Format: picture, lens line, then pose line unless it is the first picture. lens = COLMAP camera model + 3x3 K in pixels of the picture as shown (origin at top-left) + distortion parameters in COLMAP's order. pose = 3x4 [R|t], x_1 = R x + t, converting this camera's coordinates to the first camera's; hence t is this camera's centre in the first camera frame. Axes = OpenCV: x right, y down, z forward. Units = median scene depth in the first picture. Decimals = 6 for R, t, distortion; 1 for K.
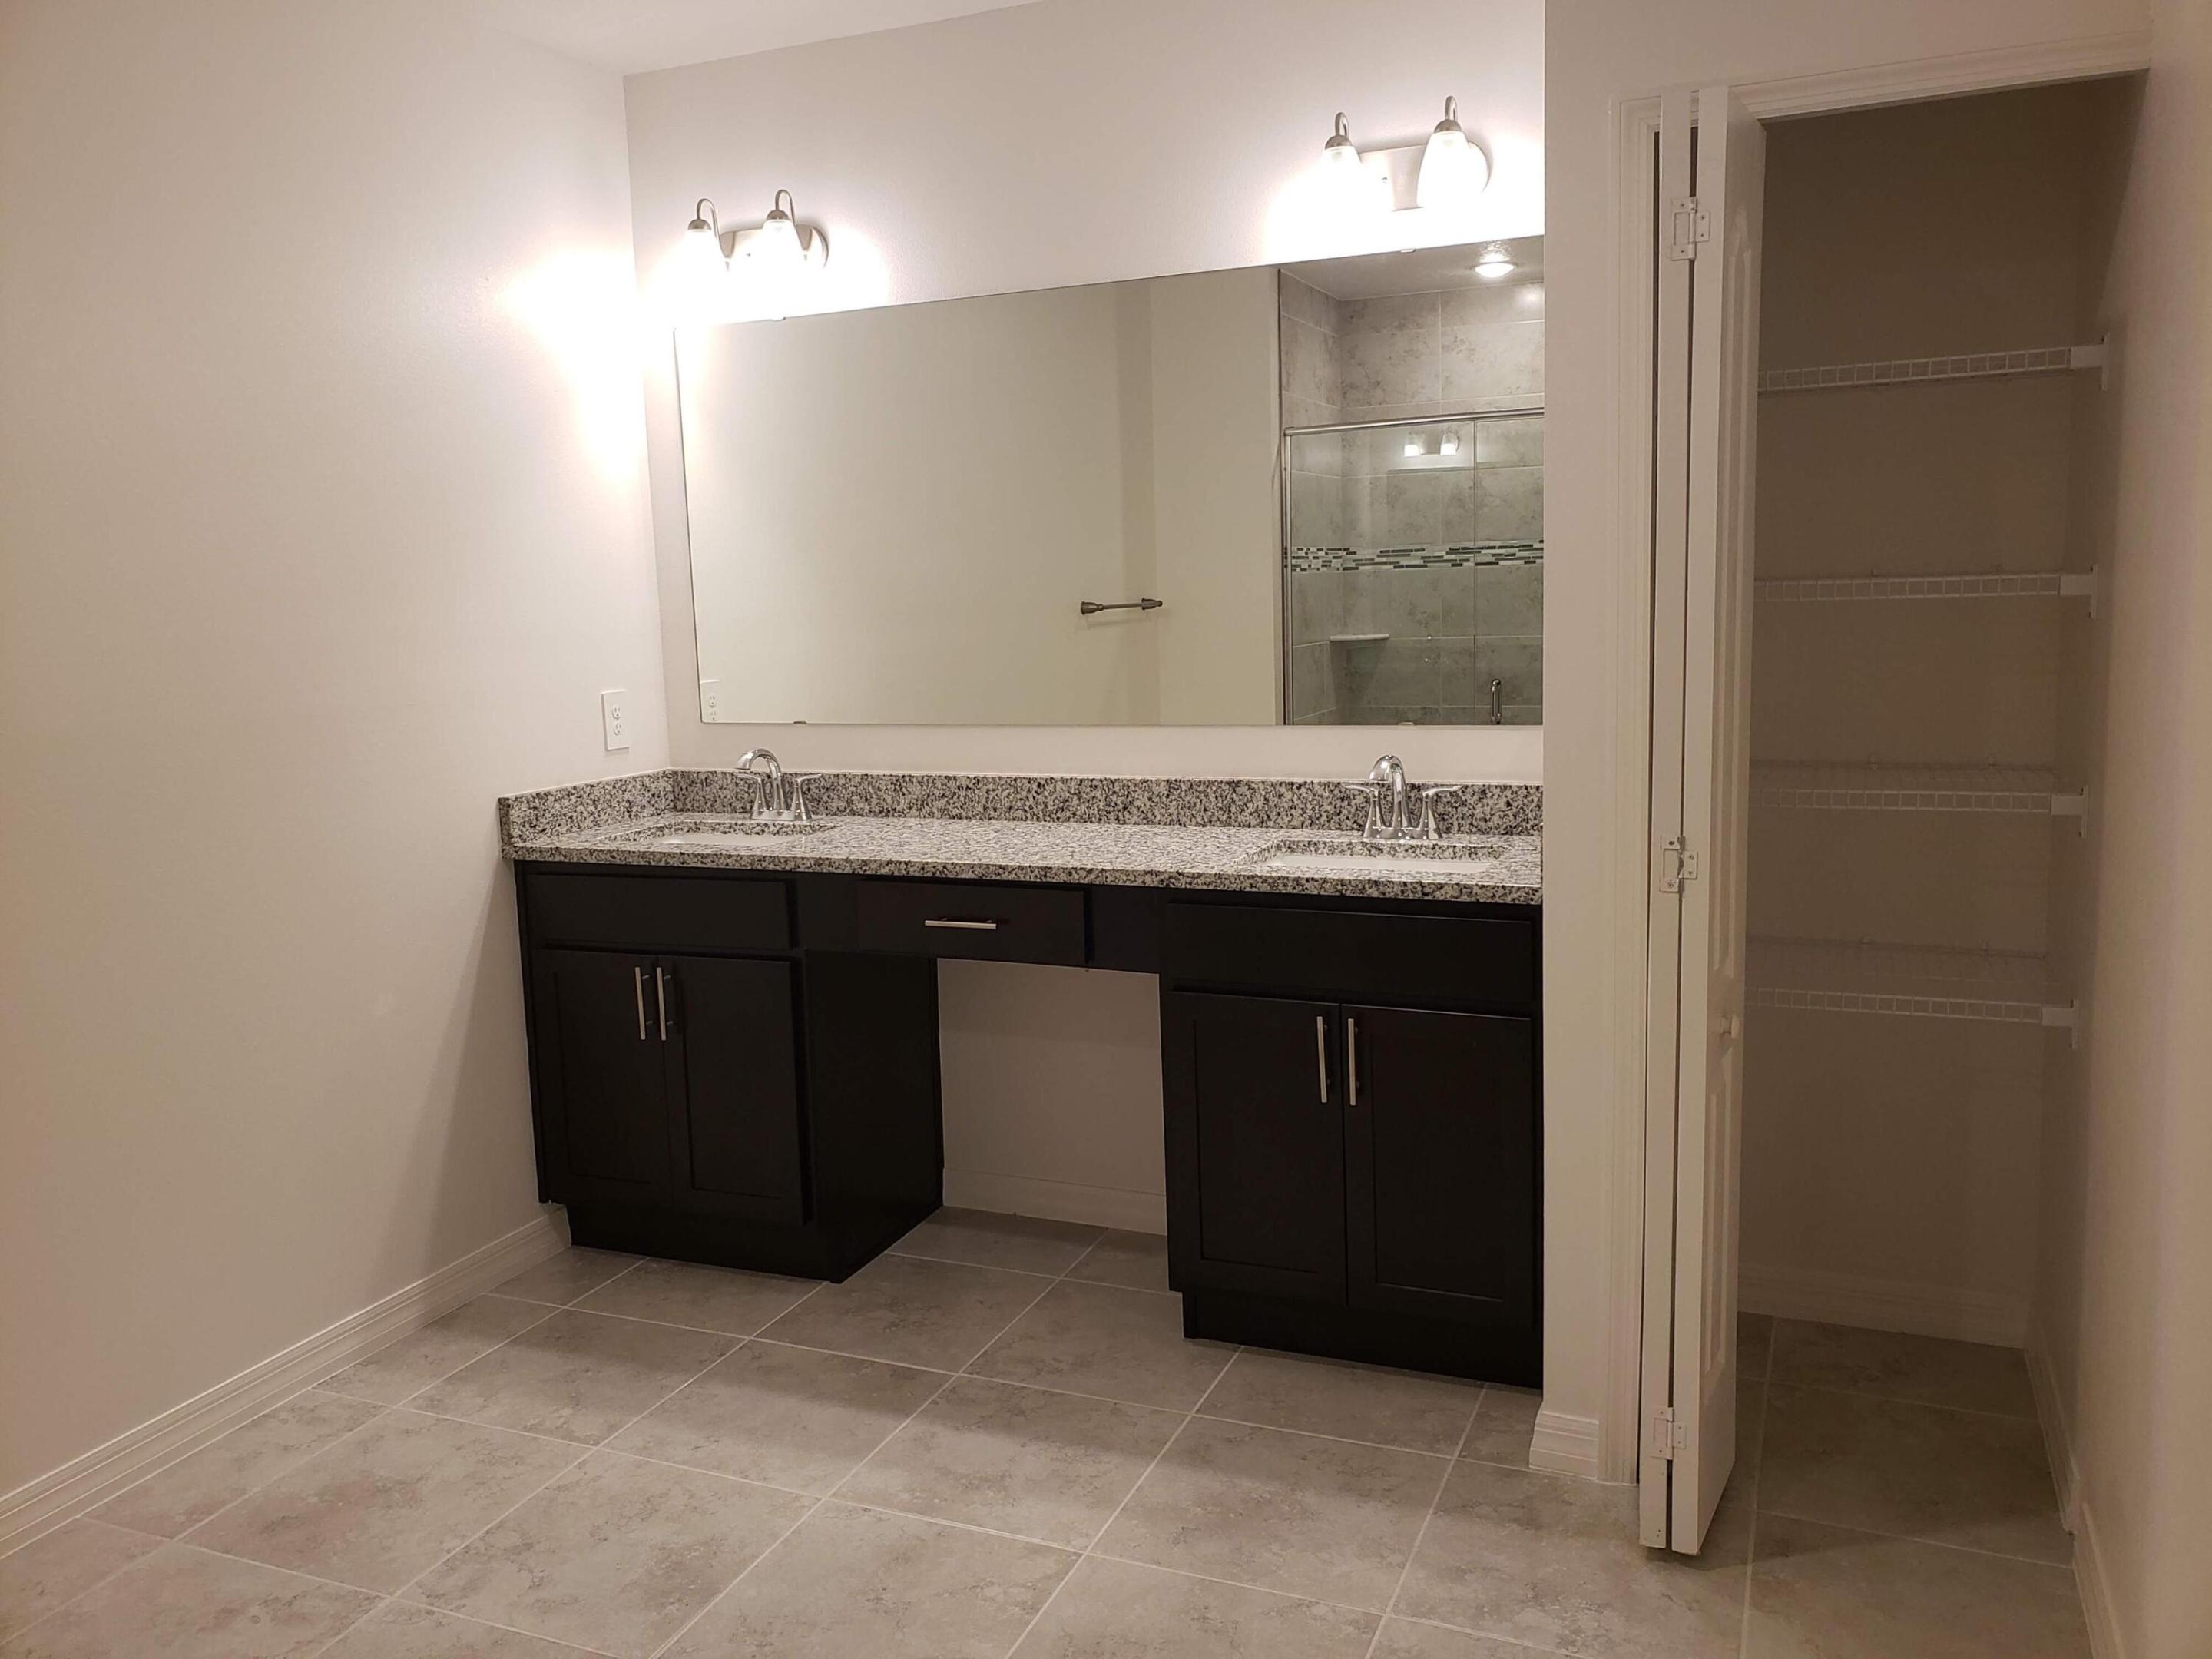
lens RADIAL K [[1709.1, 0, 1057.3], [0, 1709.1, 816.9], [0, 0, 1]] dist [0.068579, -0.038958]
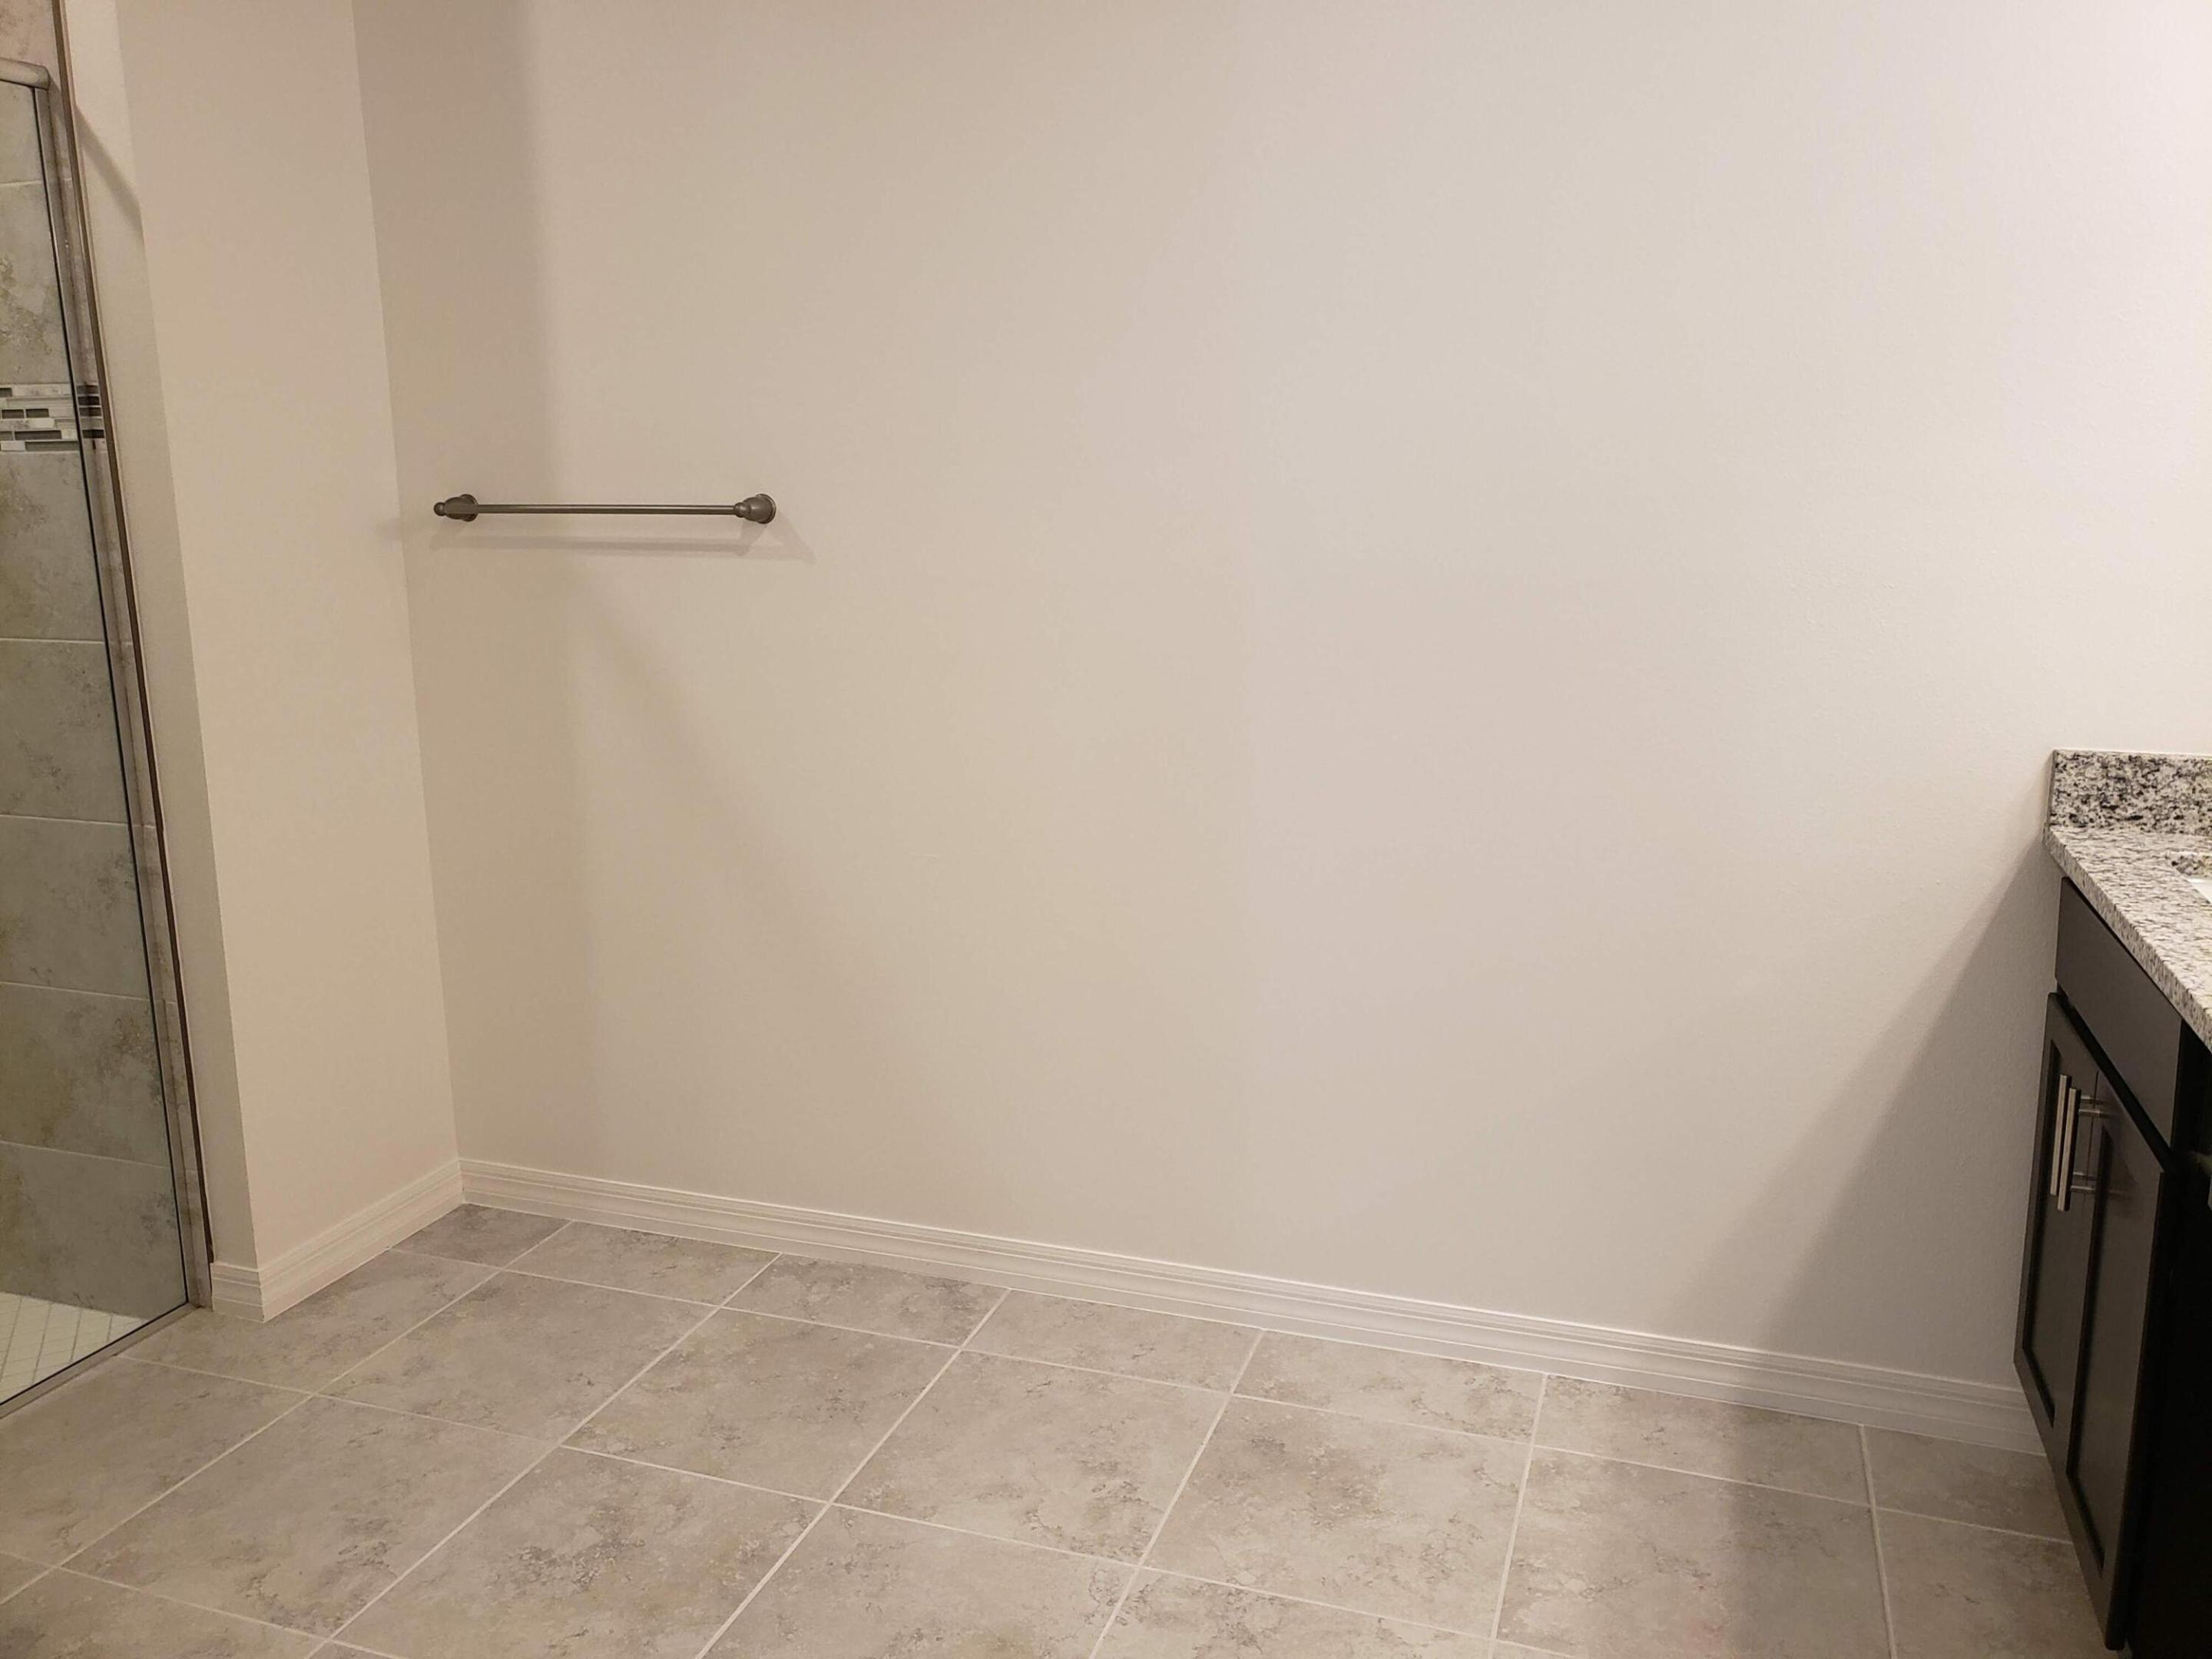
lens RADIAL K [[1755.9, 0, 1098.8], [0, 1755.9, 791.1], [0, 0, 1]] dist [0.001664, 0.008603]
pose [[0.081196, 0.225460, -0.970863, 0.290610], [-0.126630, 0.968519, 0.214325, -0.092927], [0.988621, 0.105538, 0.107190, 0.602569]]
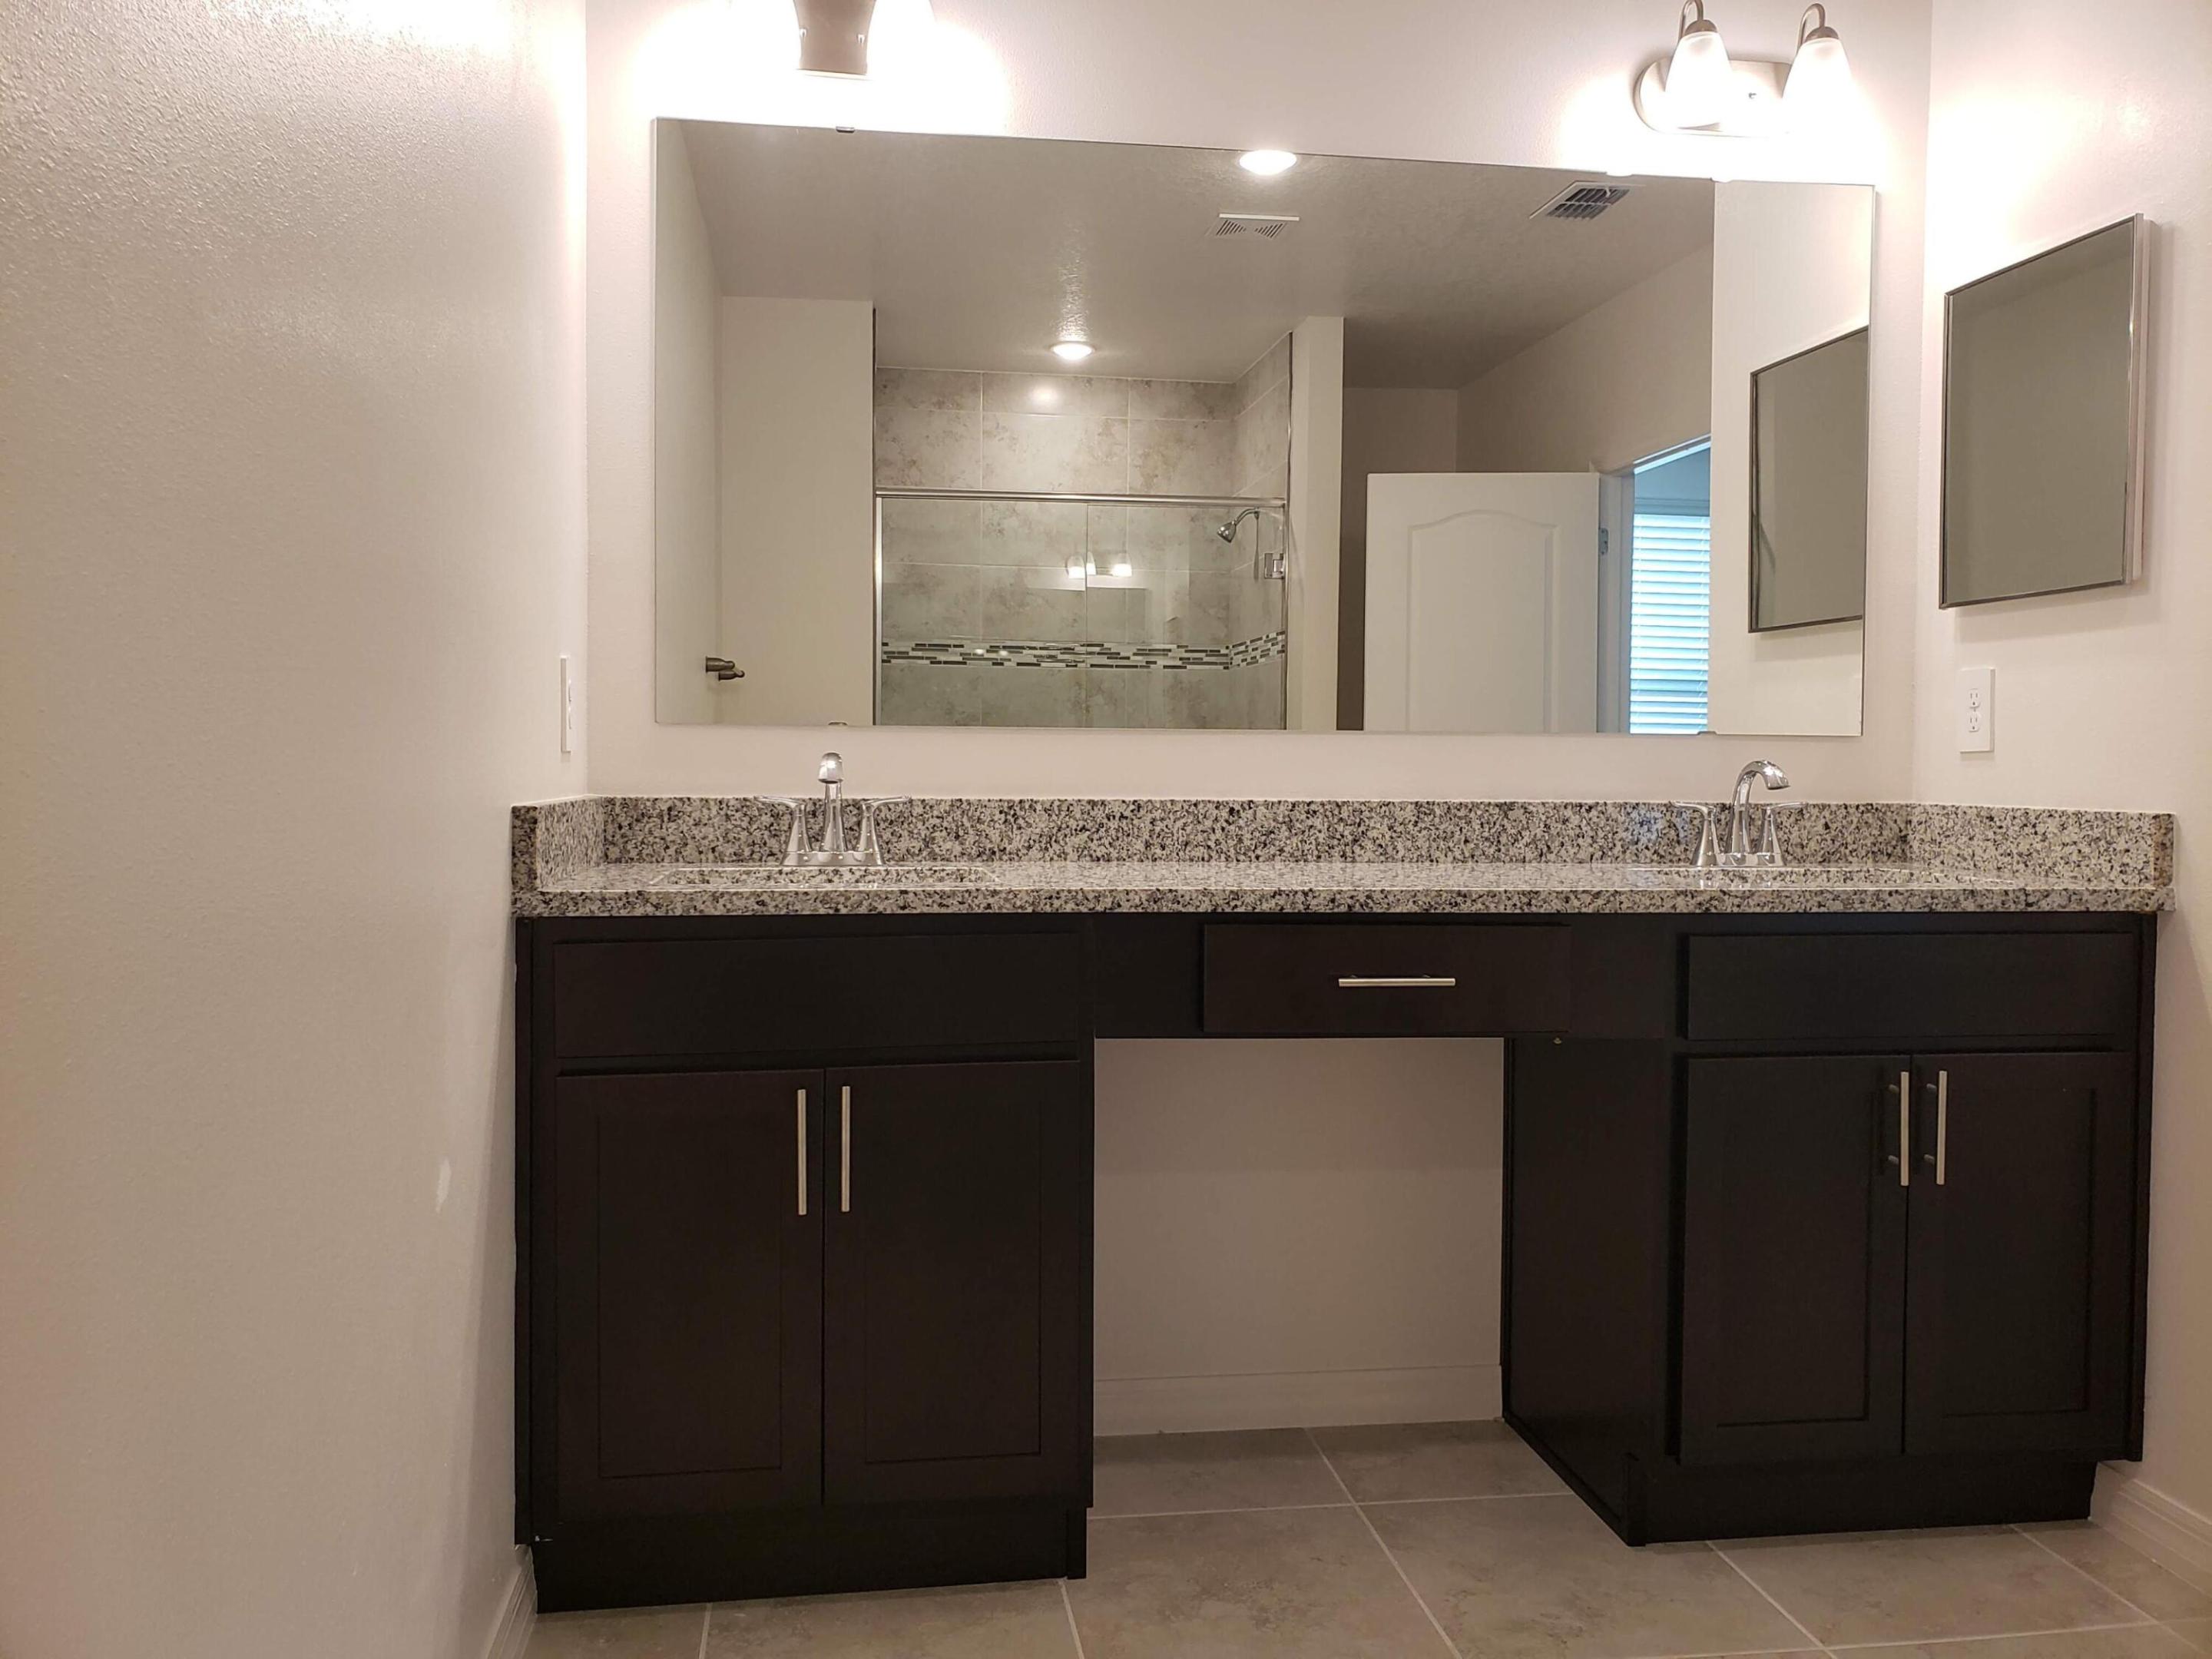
lens RADIAL K [[1711.2, 0, 1042.1], [0, 1711.2, 814.7], [0, 0, 1]] dist [0.164988, -0.441672]
pose [[0.860316, 0.021031, 0.509327, -0.481156], [0.032018, 0.994946, -0.095166, 0.052859], [-0.508755, 0.098180, 0.855295, 0.439964]]
